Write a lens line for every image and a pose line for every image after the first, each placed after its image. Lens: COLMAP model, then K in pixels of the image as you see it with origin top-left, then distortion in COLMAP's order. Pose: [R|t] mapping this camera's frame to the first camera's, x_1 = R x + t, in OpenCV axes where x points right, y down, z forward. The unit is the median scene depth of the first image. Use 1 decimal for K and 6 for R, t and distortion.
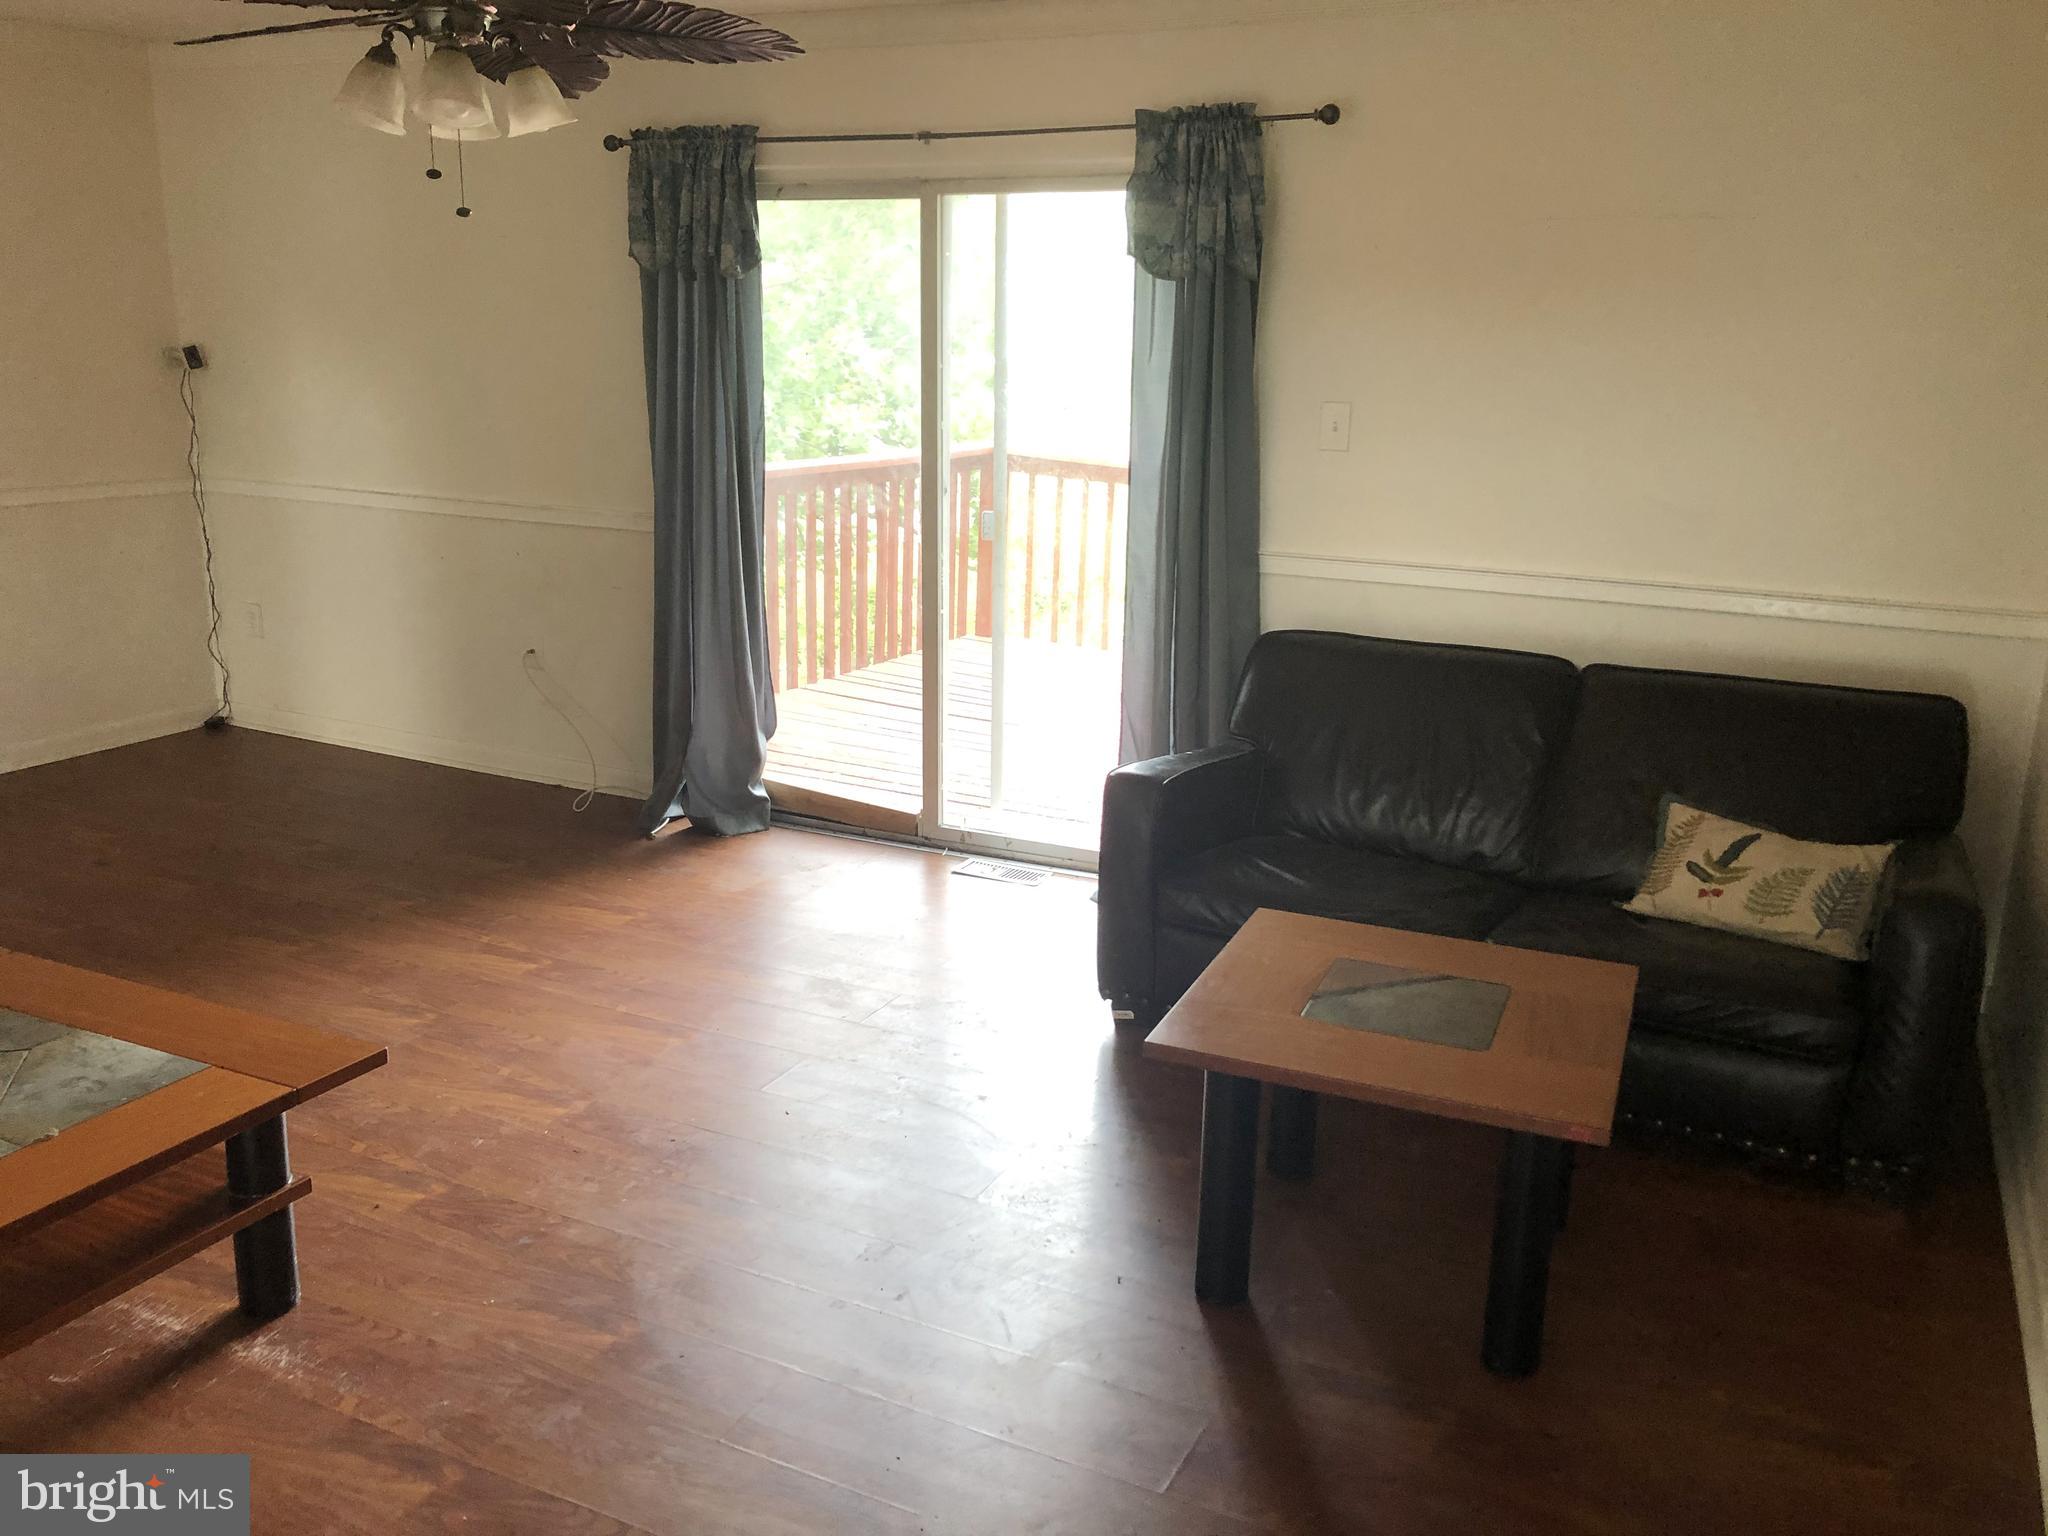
lens RADIAL K [[1698.2, 0, 1040.1], [0, 1698.2, 754.6], [0, 0, 1]] dist [0.014811, 0.007381]
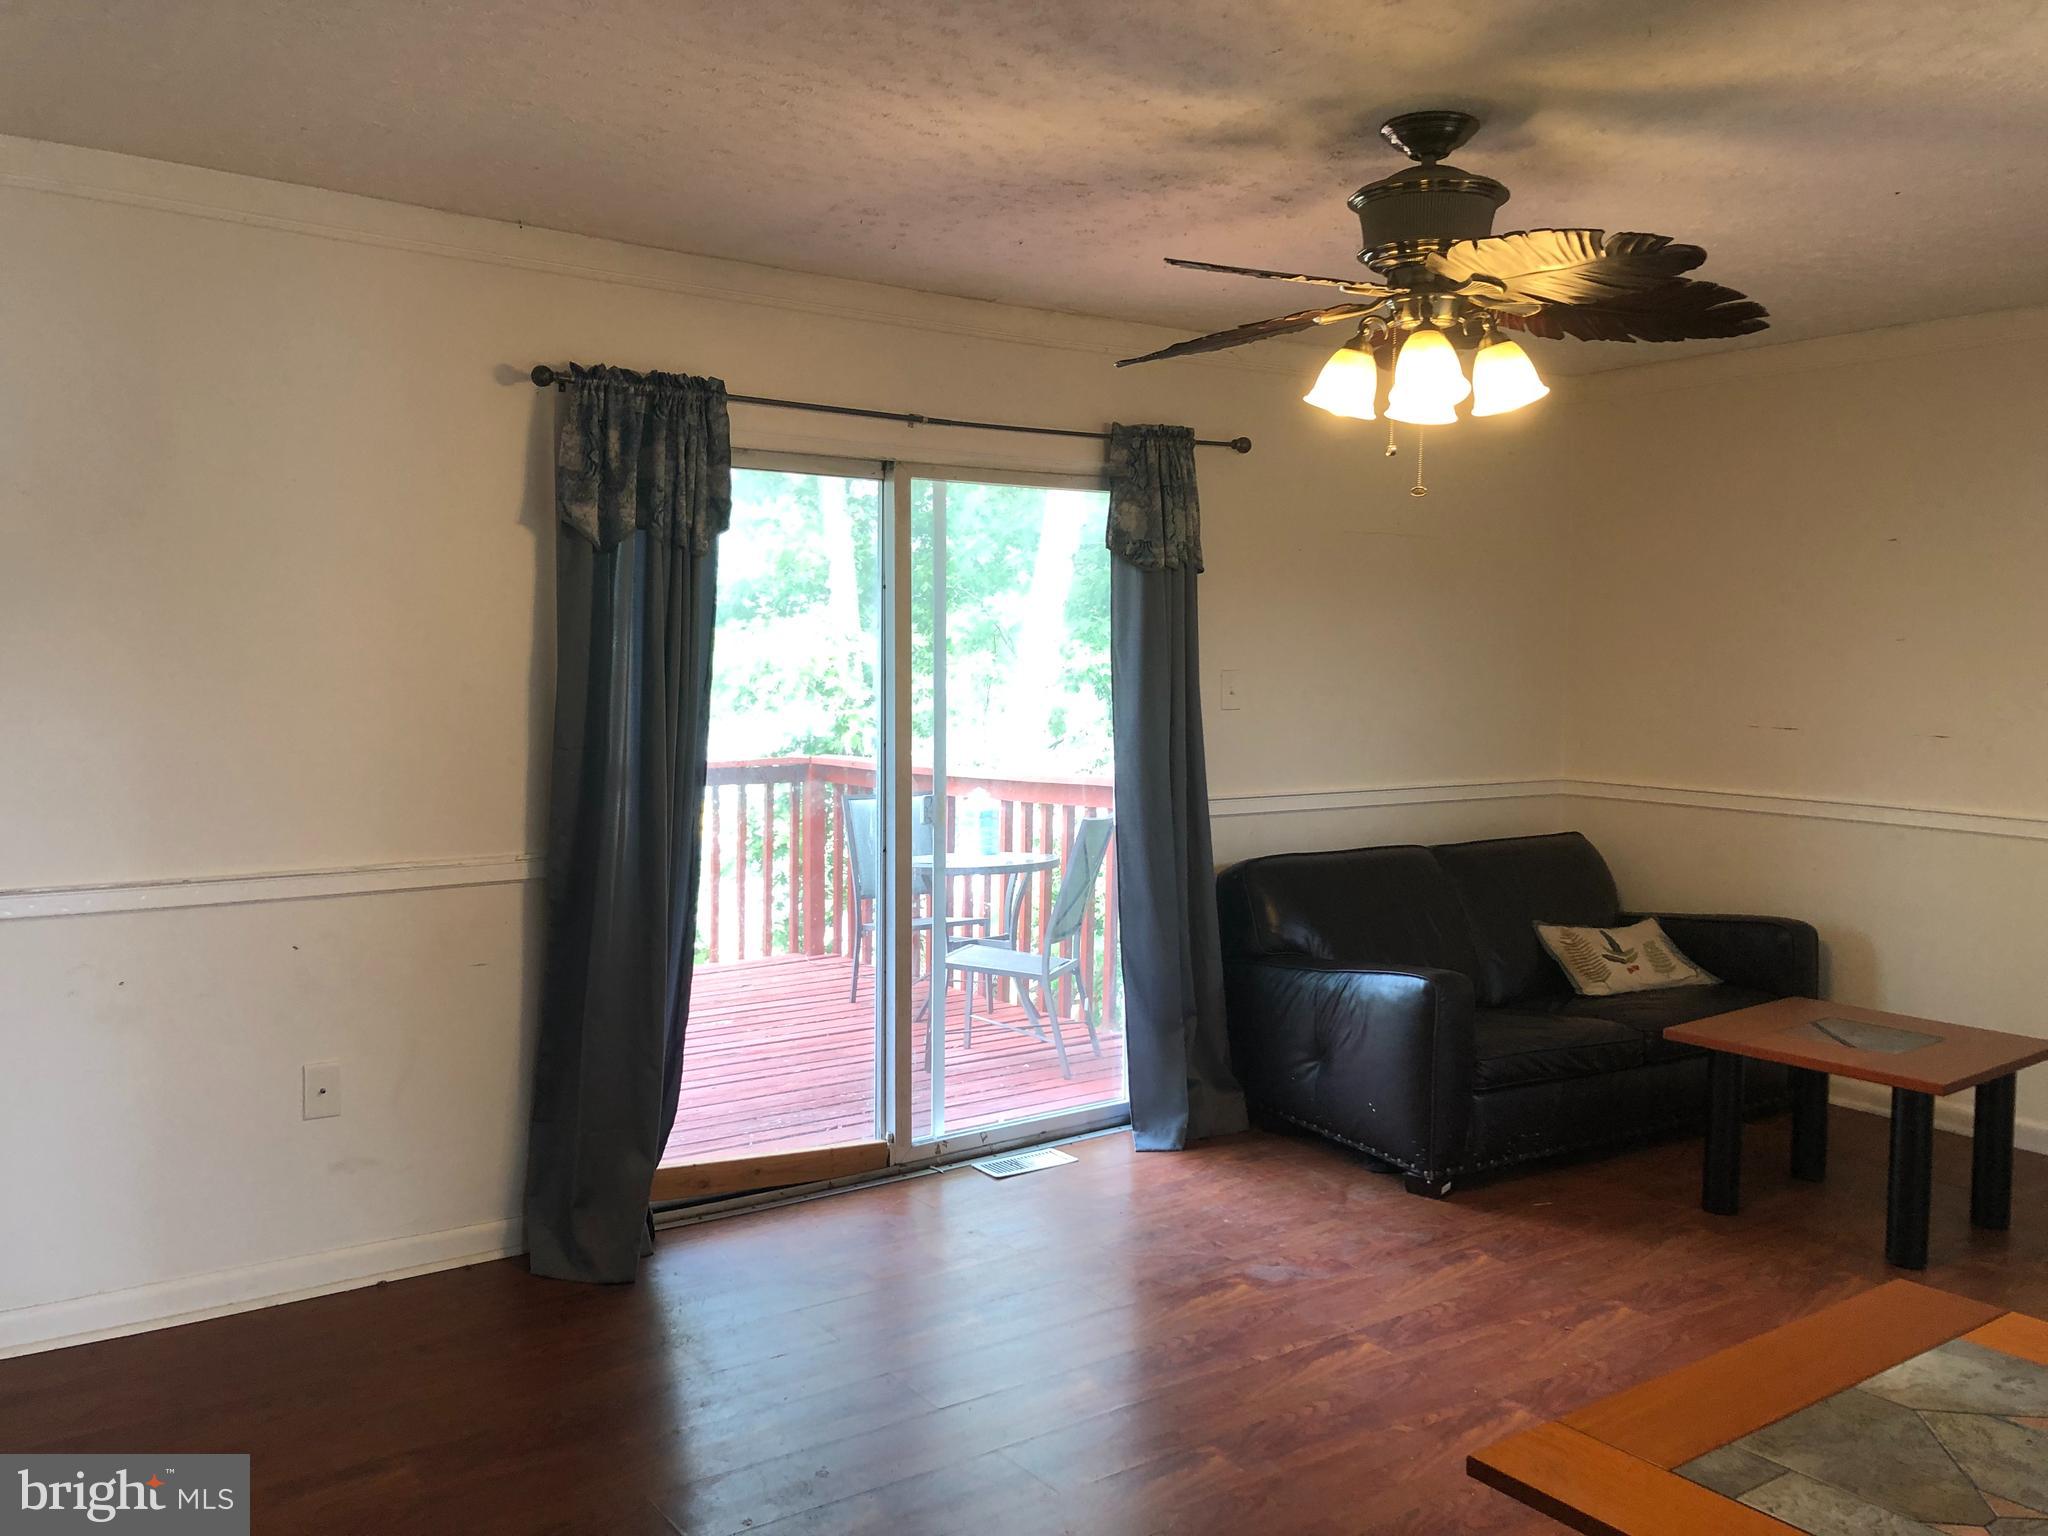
lens RADIAL K [[1698.2, 0, 1039.9], [0, 1698.2, 761.4], [0, 0, 1]] dist [0.014811, 0.007381]
pose [[0.466681, -0.078716, 0.880916, -0.888490], [0.215310, 0.976177, -0.026836, -0.130667], [-0.857817, 0.202194, 0.472512, 0.515095]]
